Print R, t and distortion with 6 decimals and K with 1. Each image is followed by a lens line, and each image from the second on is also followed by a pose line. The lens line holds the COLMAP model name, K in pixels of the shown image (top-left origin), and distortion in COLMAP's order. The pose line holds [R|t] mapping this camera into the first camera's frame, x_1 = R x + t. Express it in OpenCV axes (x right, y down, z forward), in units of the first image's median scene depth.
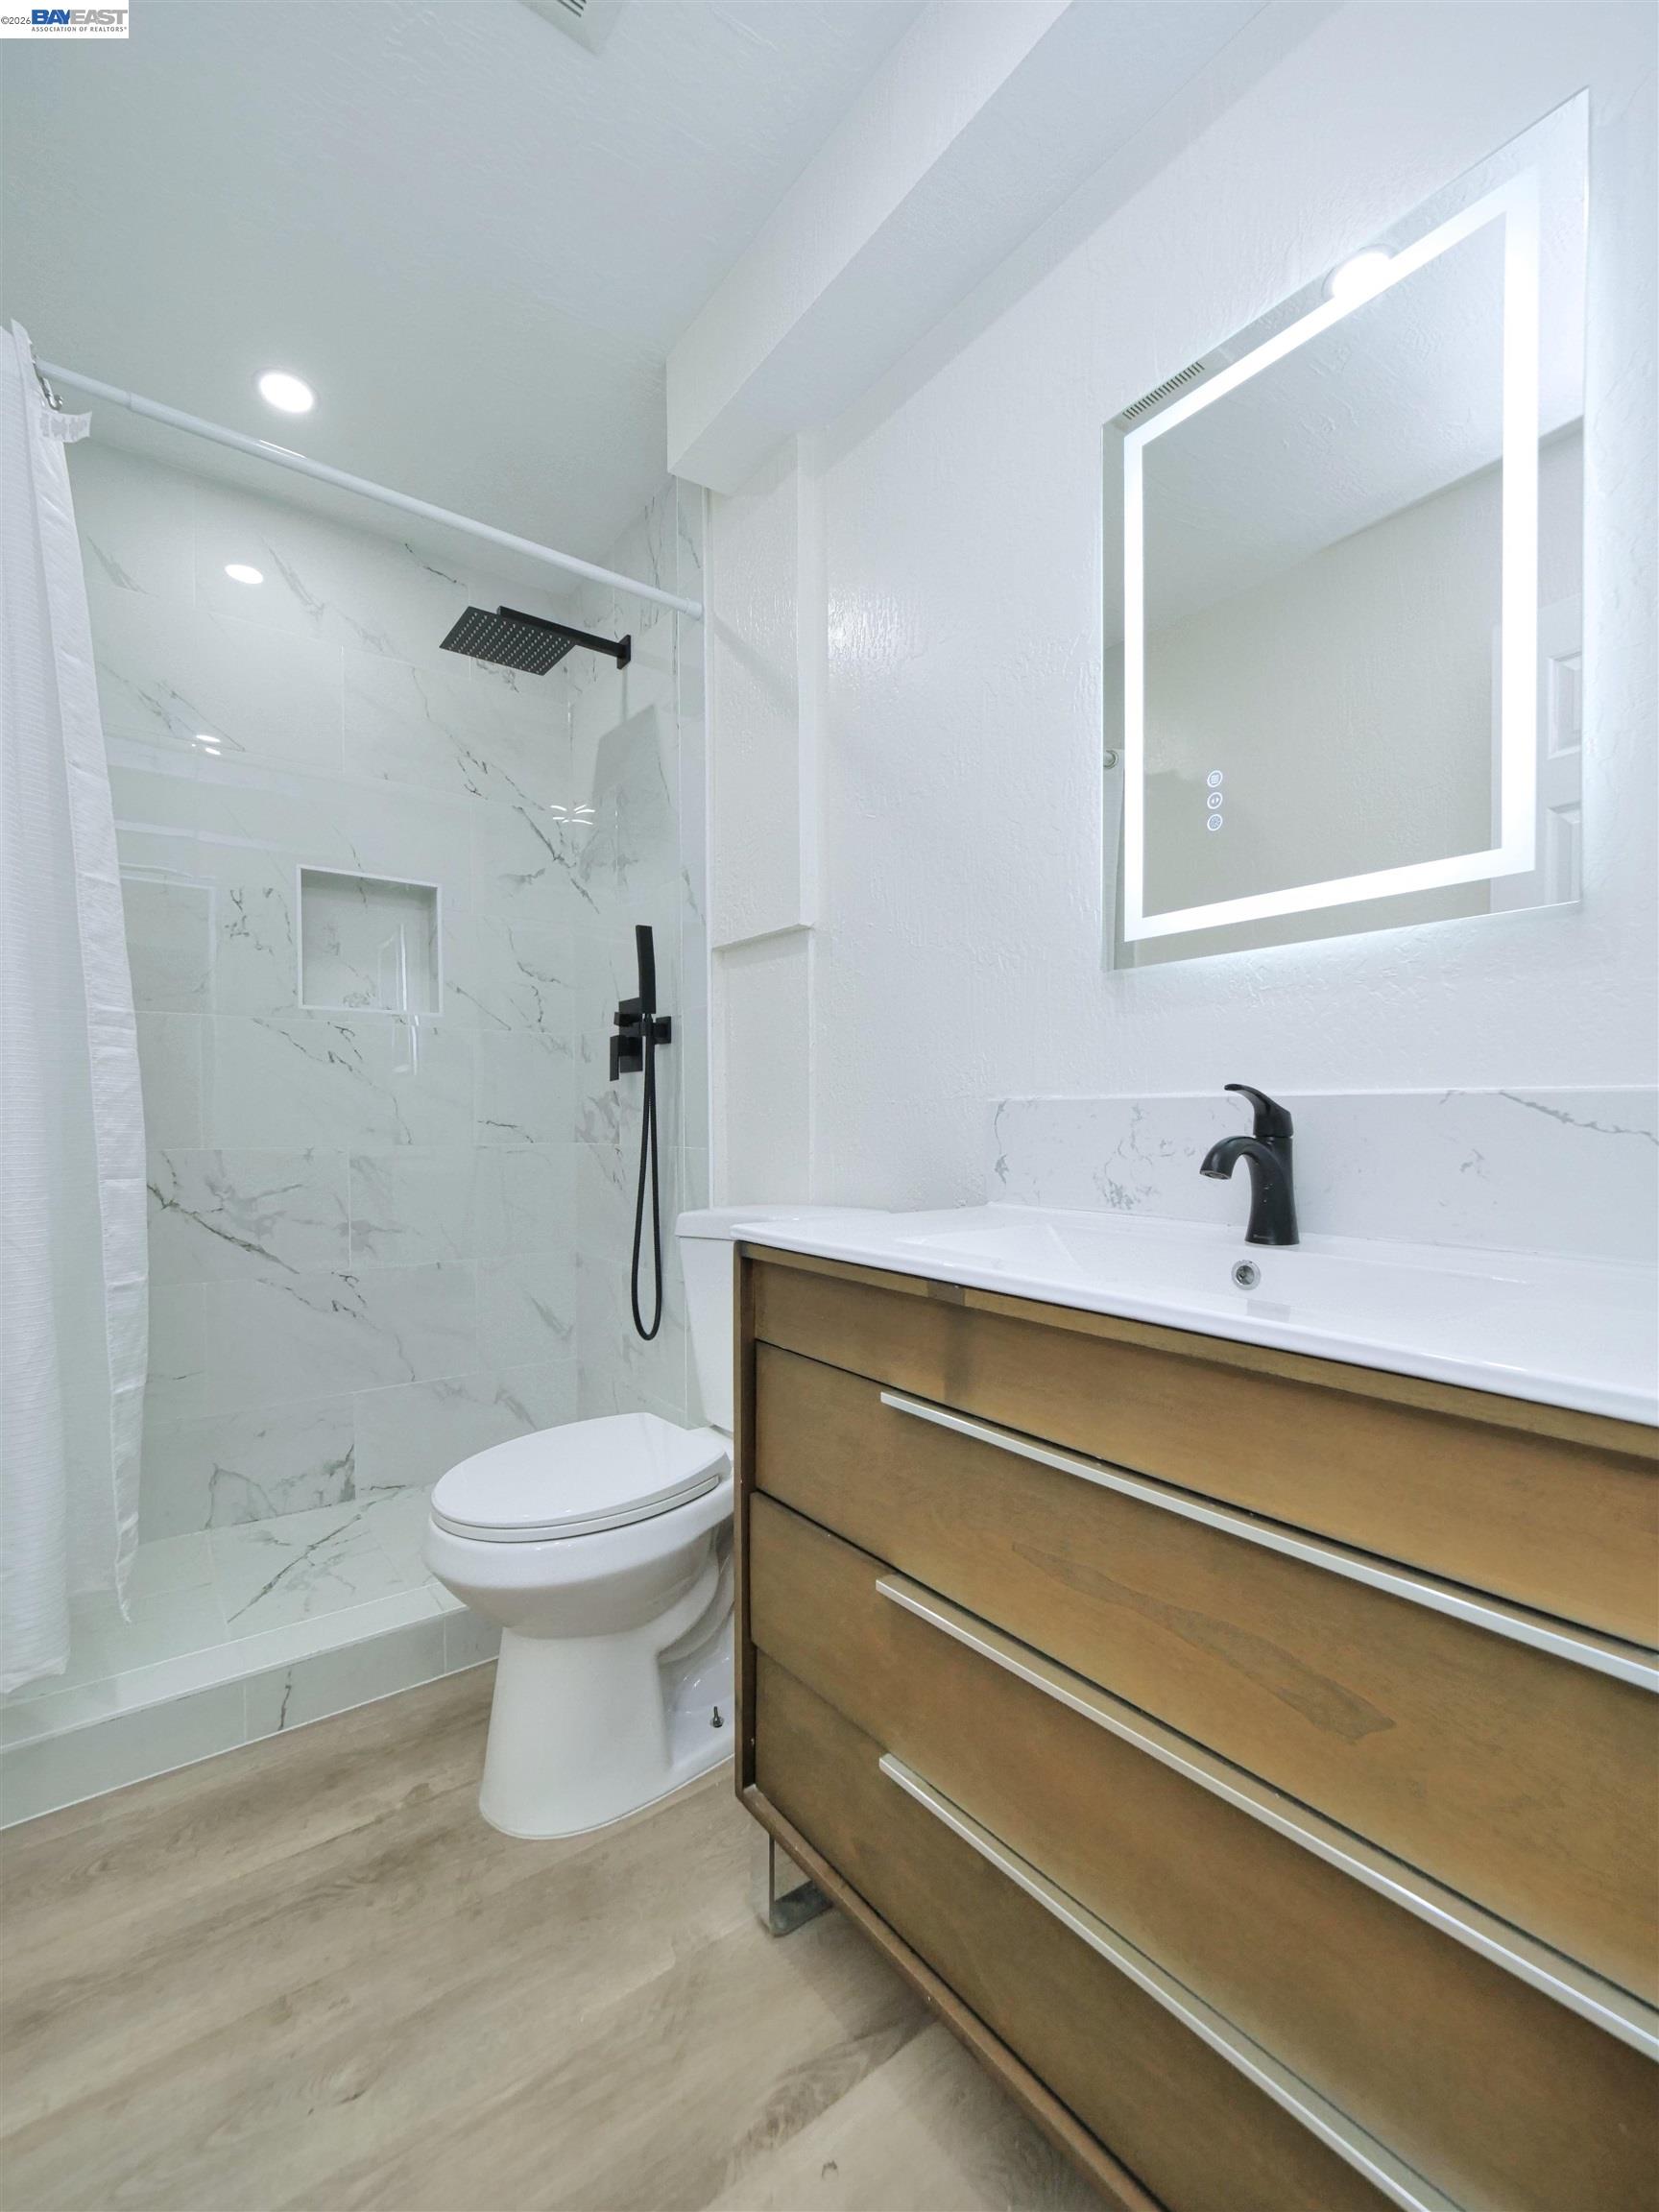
lens RADIAL K [[947.1, 0, 829.8], [0, 947.1, 1115.3], [0, 0, 1]] dist [-0.006483, 0.001141]
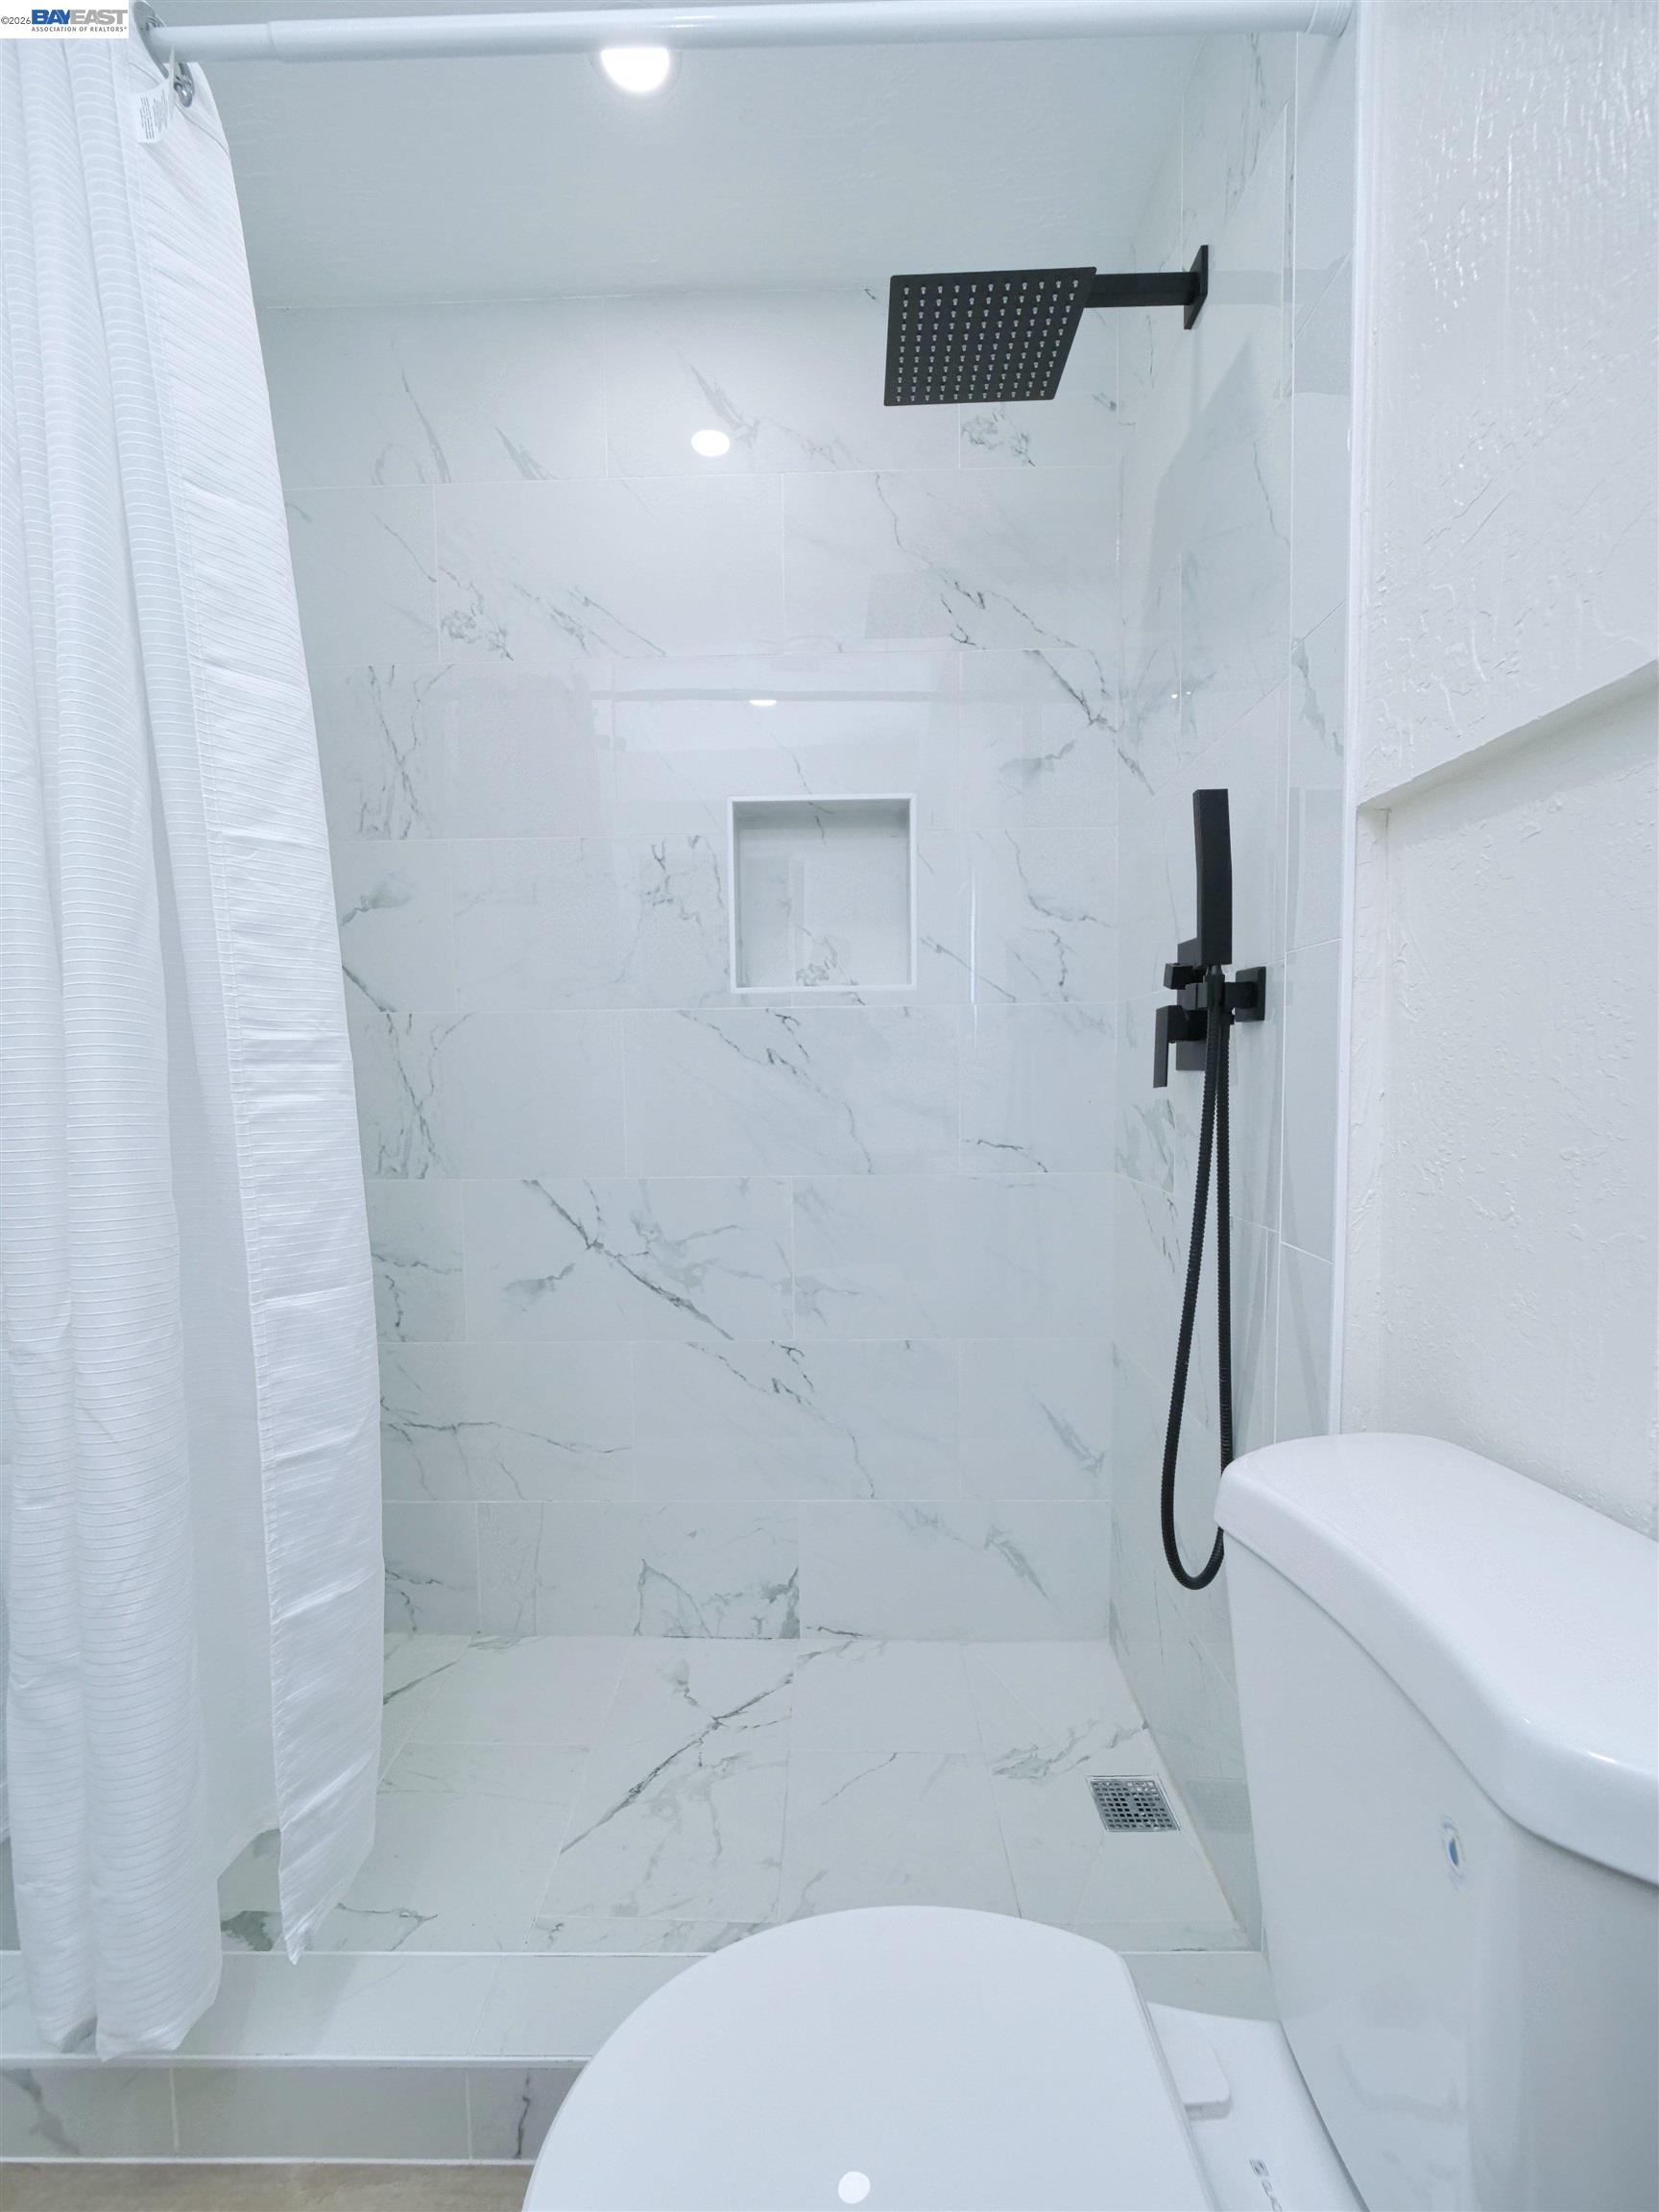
lens RADIAL K [[947.1, 0, 800.9], [0, 947.1, 1141.6], [0, 0, 1]] dist [-0.006483, 0.001141]
pose [[0.777538, 0.040951, -0.627501, -0.040289], [0.012656, 0.996656, 0.080725, -0.055338], [0.628709, -0.070708, 0.774419, 0.446372]]
